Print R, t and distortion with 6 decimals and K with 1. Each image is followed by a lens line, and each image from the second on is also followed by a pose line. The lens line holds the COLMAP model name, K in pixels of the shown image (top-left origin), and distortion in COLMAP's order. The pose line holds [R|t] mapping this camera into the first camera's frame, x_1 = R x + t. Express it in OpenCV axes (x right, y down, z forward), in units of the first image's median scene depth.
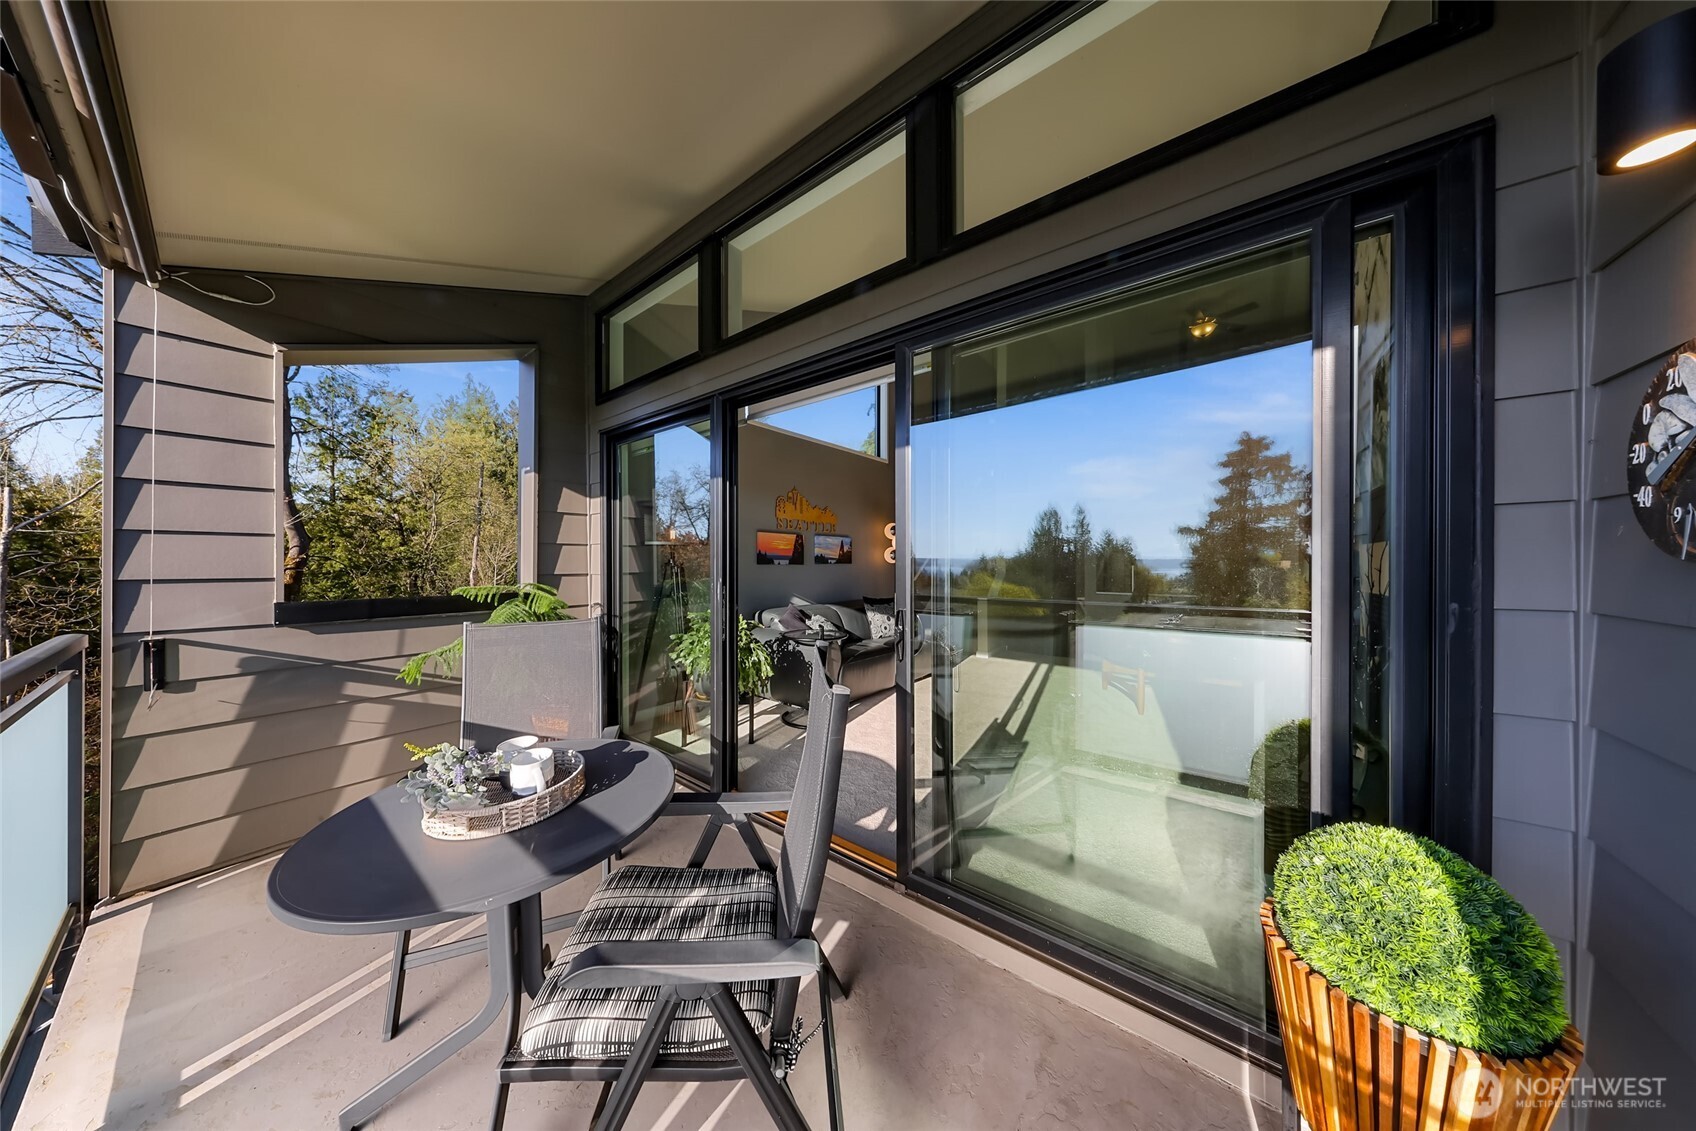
lens RADIAL K [[490.7, 0, 845.0], [0, 490.7, 560.0], [0, 0, 1]] dist [0.000168, -0.000009]
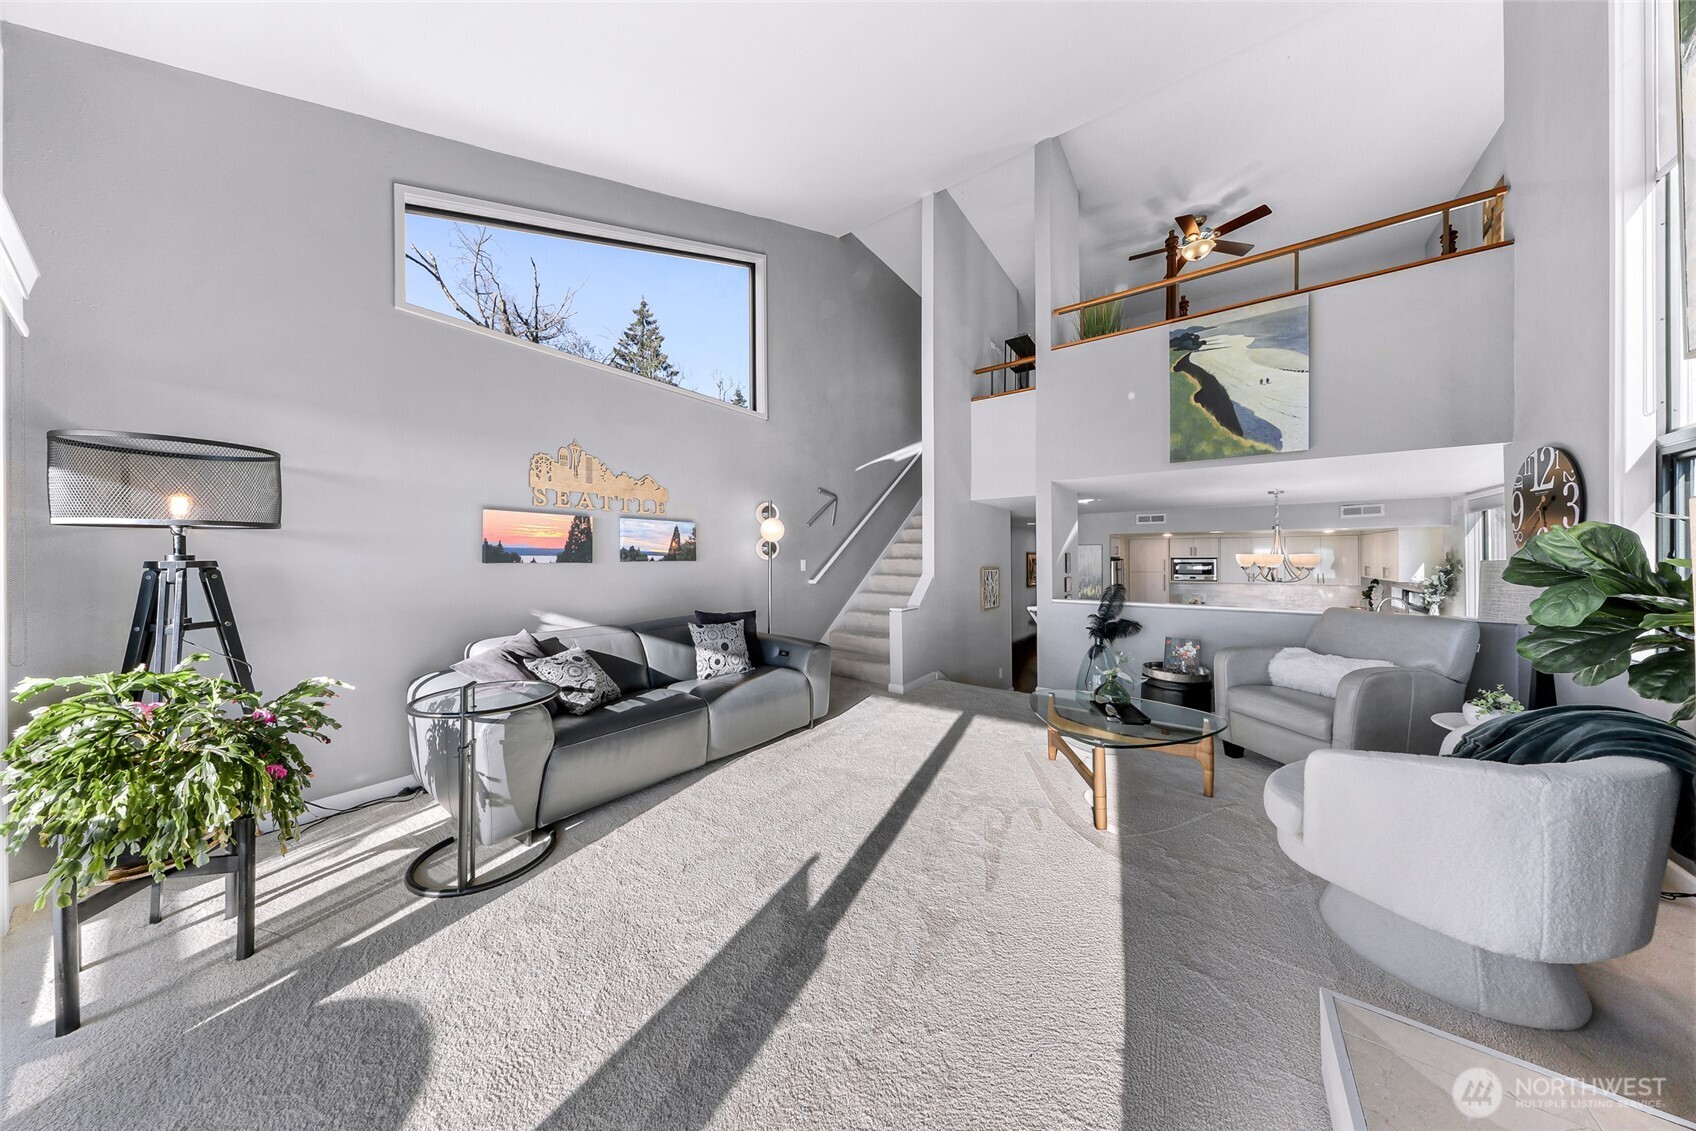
lens RADIAL K [[506.1, 0, 848.0], [0, 506.1, 555.4], [0, 0, 1]] dist [-0.000185, -0.000048]
pose [[0.999609, -0.005888, 0.027351, 0.233626], [0.005958, 0.999979, -0.002480, 0.003485], [-0.027336, 0.002642, 0.999623, 0.333801]]
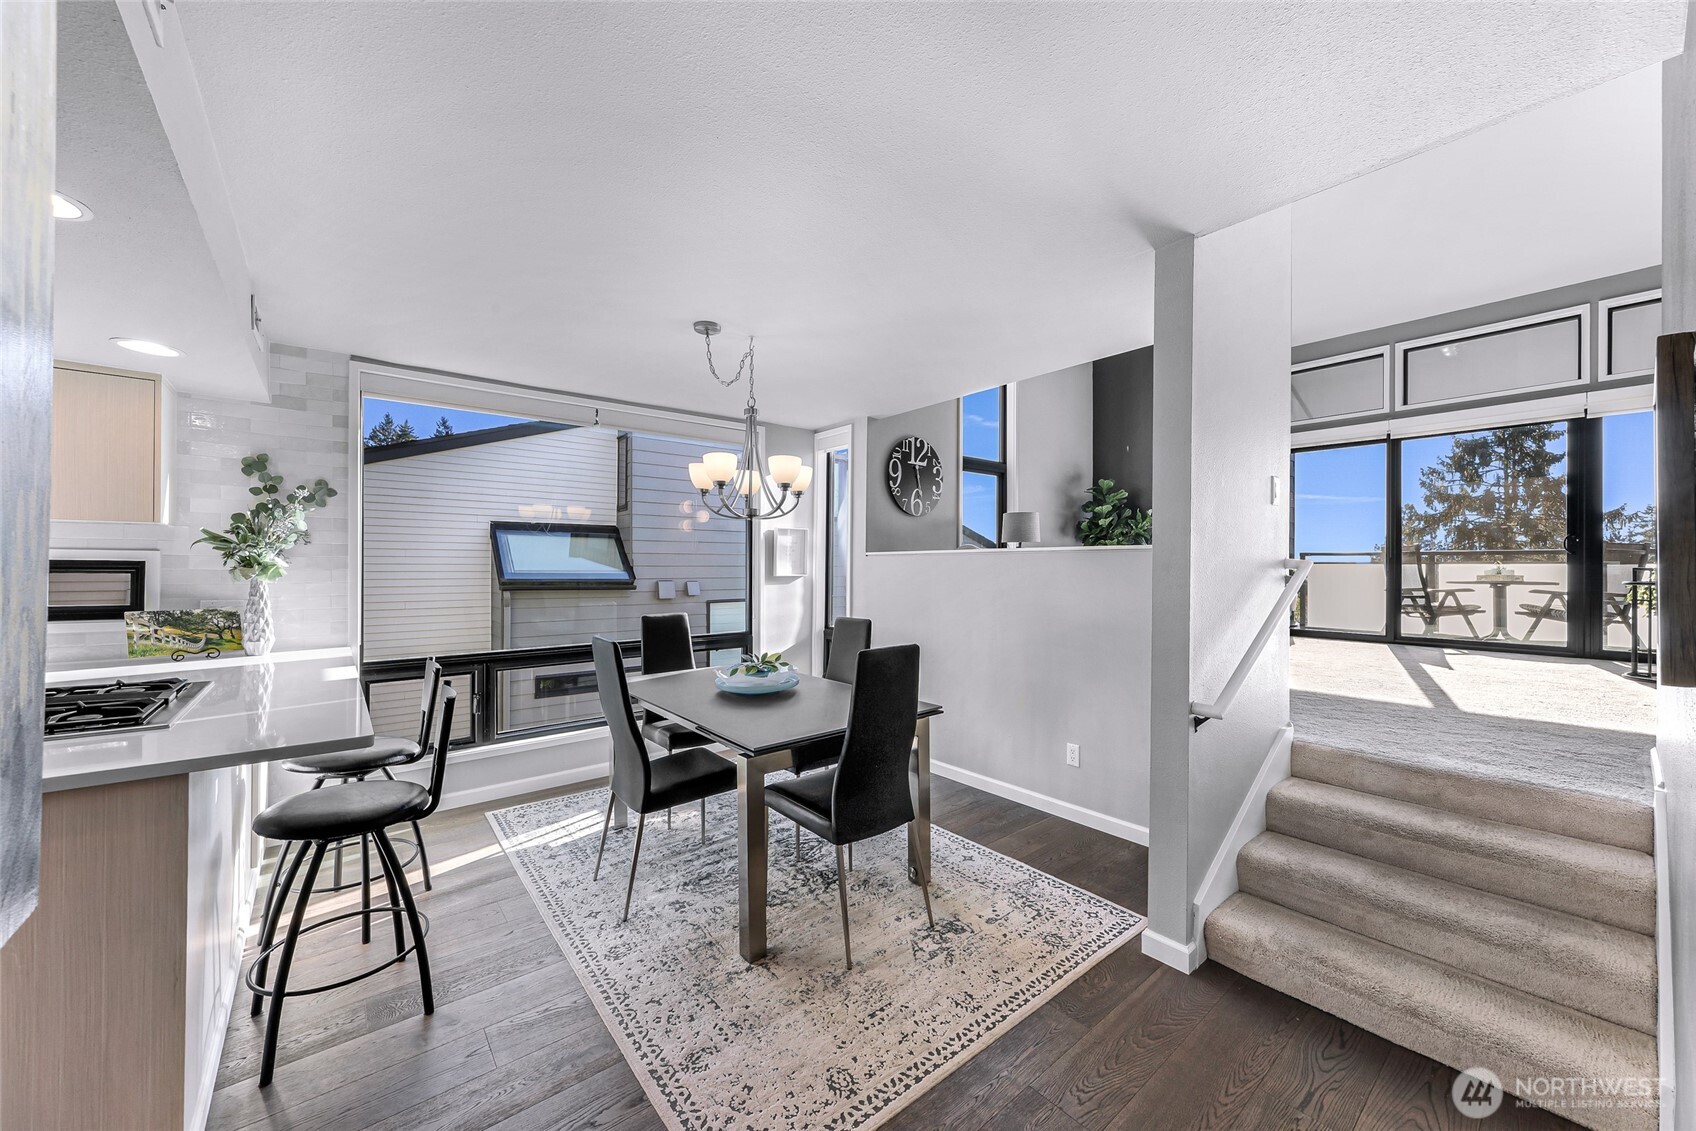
lens RADIAL K [[638.2, 0, 848.0], [0, 638.2, 565.5], [0, 0, 1]] dist [0.006834, 0.000015]
pose [[-0.975245, -0.005258, 0.221066, 0.824043], [-0.005857, 0.999981, -0.002056, 0.099417], [-0.221051, -0.003300, -0.975257, 1.804077]]
